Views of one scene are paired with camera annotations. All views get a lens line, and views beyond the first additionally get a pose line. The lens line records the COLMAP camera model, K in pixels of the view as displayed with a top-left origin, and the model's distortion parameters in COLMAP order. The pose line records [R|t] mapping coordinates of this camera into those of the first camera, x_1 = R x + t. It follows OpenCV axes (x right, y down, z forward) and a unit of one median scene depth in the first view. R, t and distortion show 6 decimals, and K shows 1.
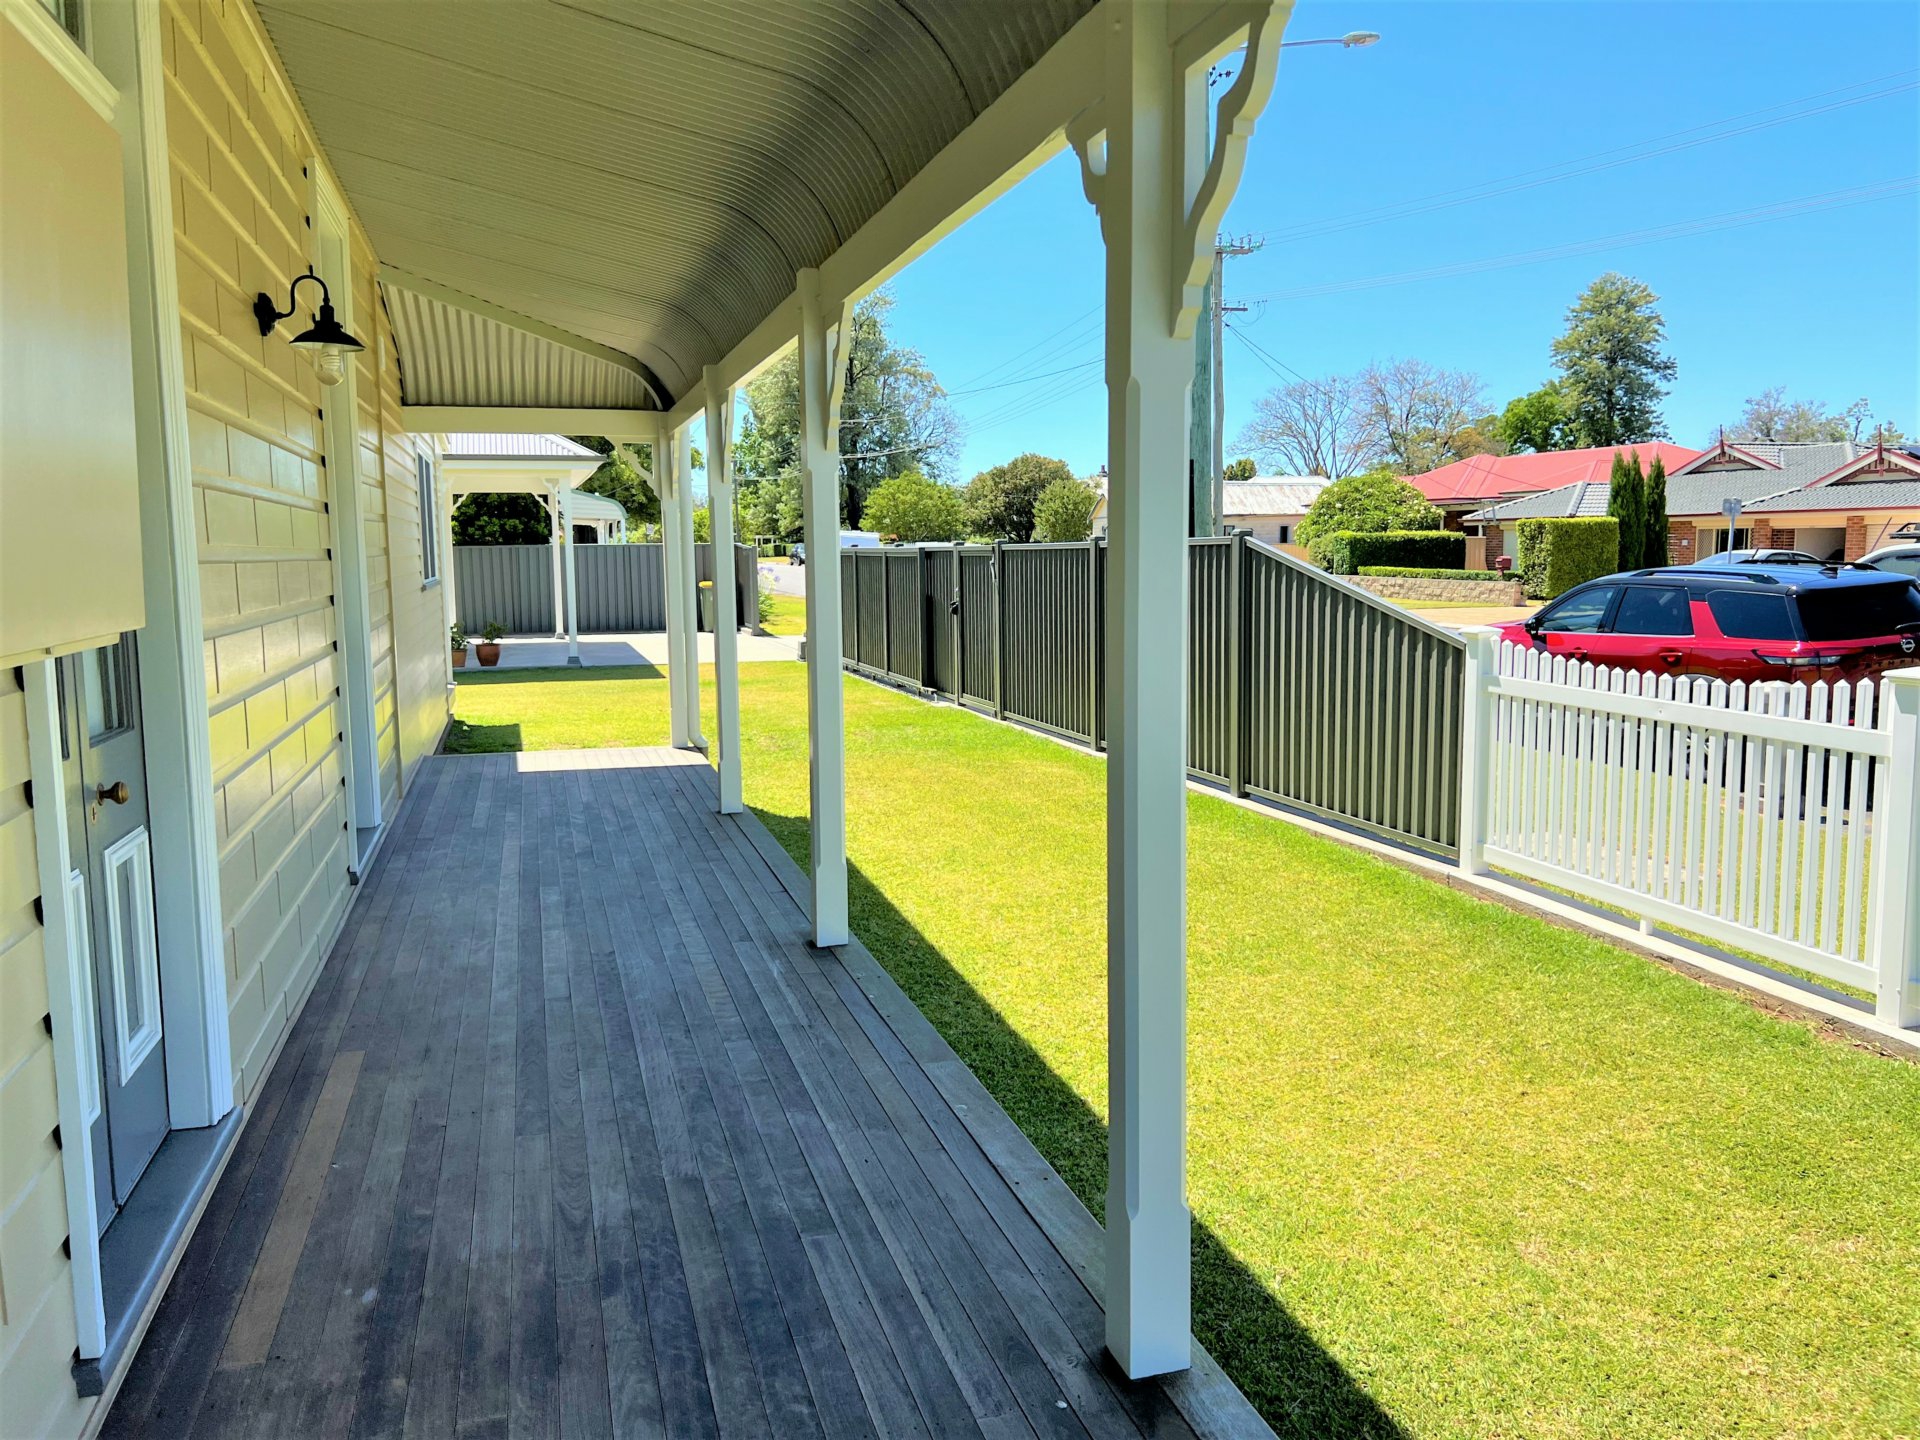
lens RADIAL K [[1446.4, 0, 955.7], [0, 1446.4, 717.9], [0, 0, 1]] dist [0.025866, -0.000360]
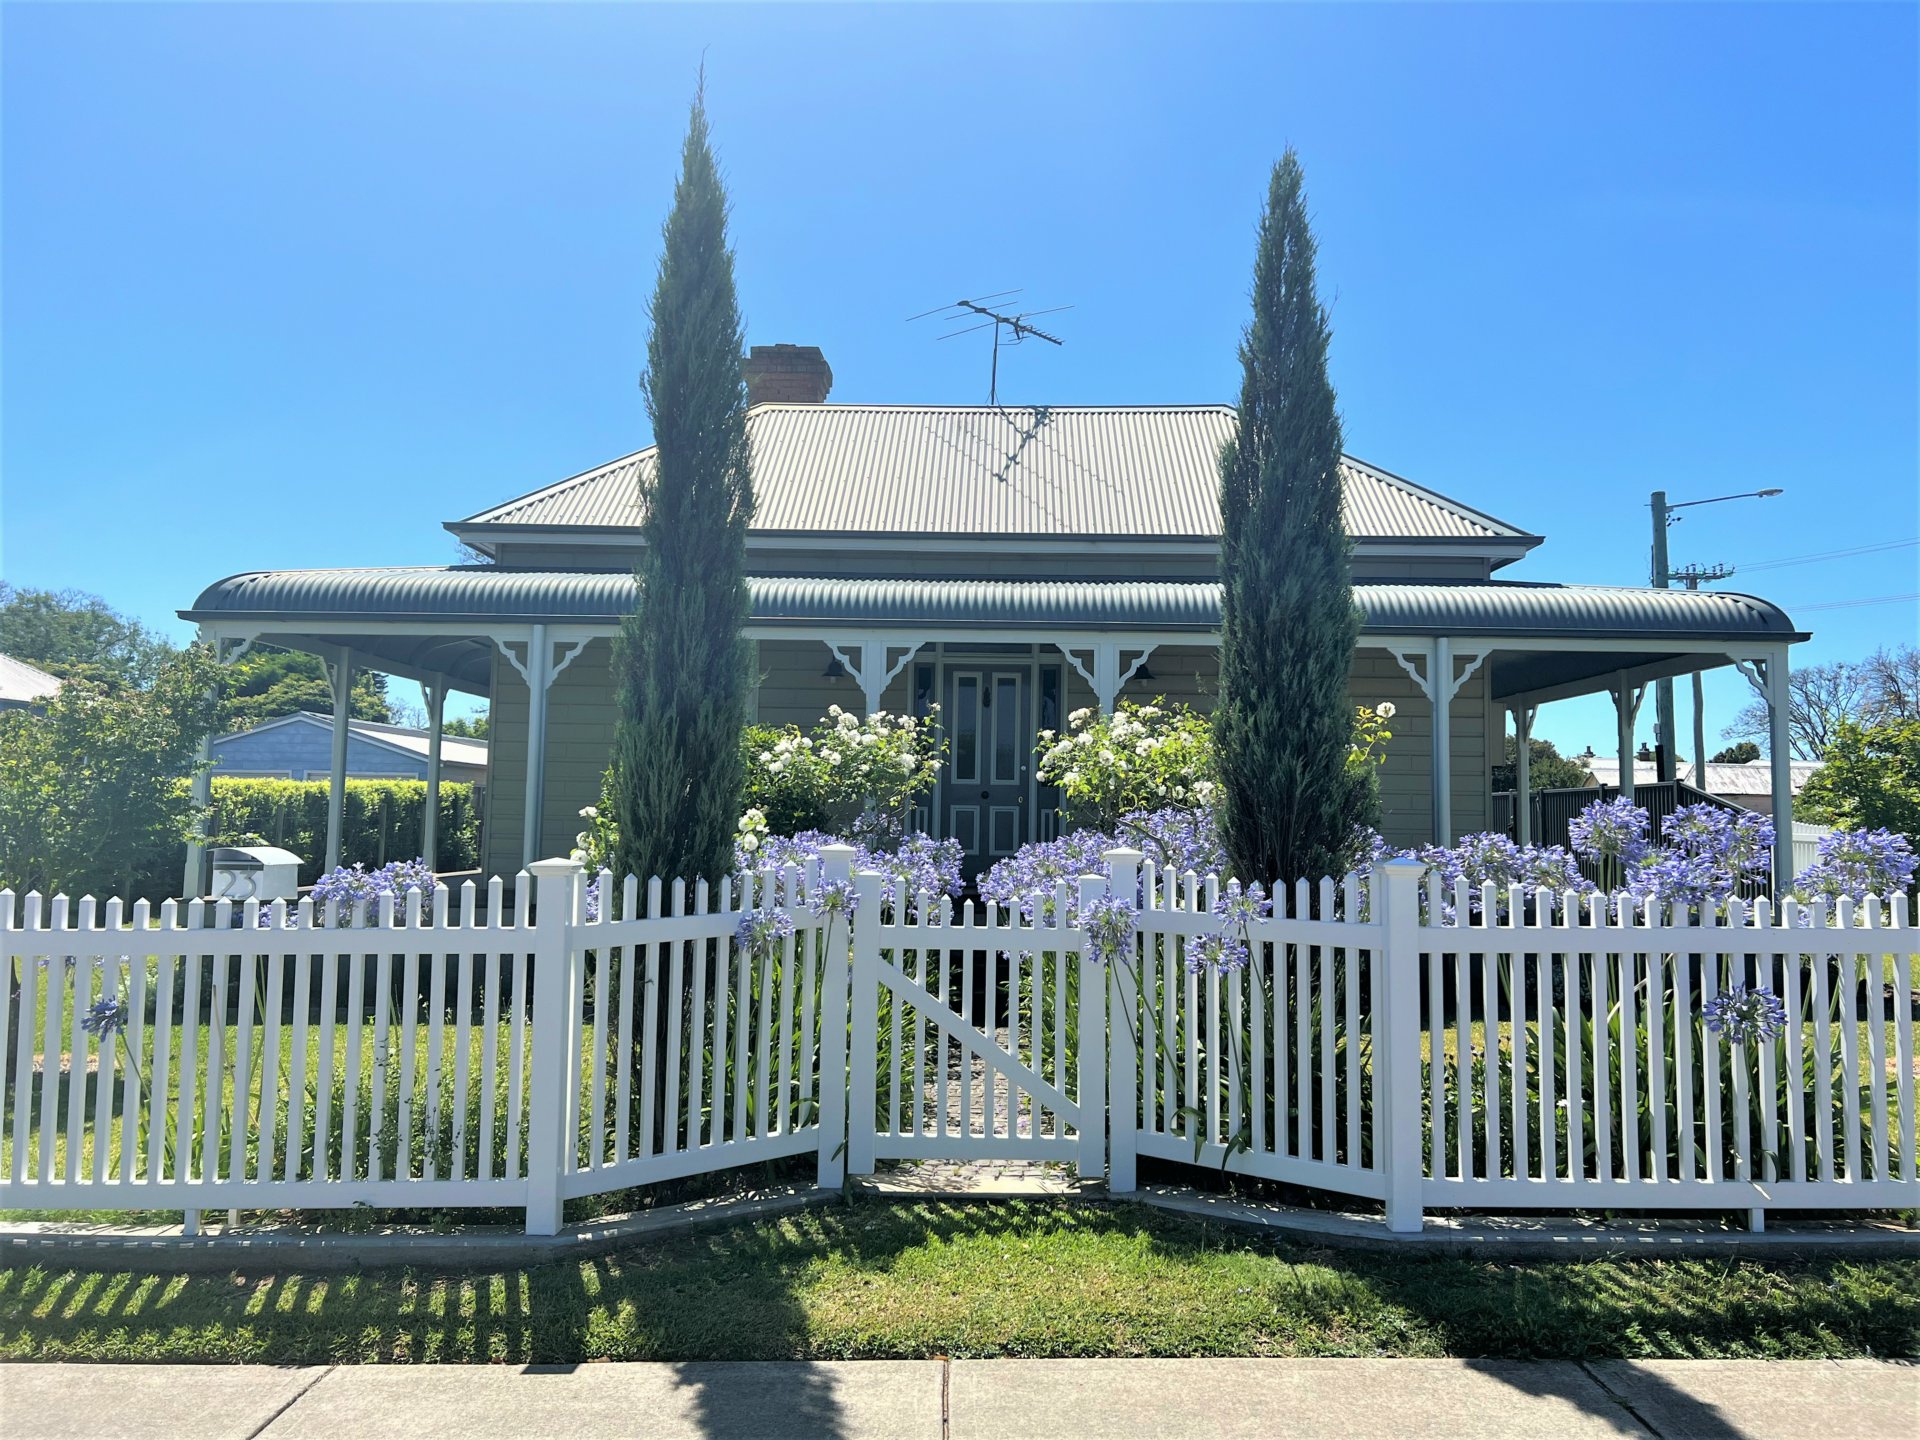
lens RADIAL K [[1446.4, 0, 962.3], [0, 1446.4, 714.9], [0, 0, 1]] dist [0.025866, -0.000360]
pose [[0.953962, 0.004372, -0.299894, -0.023130], [-0.061503, 0.981497, -0.181332, 0.031907], [0.293552, 0.191428, 0.936580, -0.184678]]
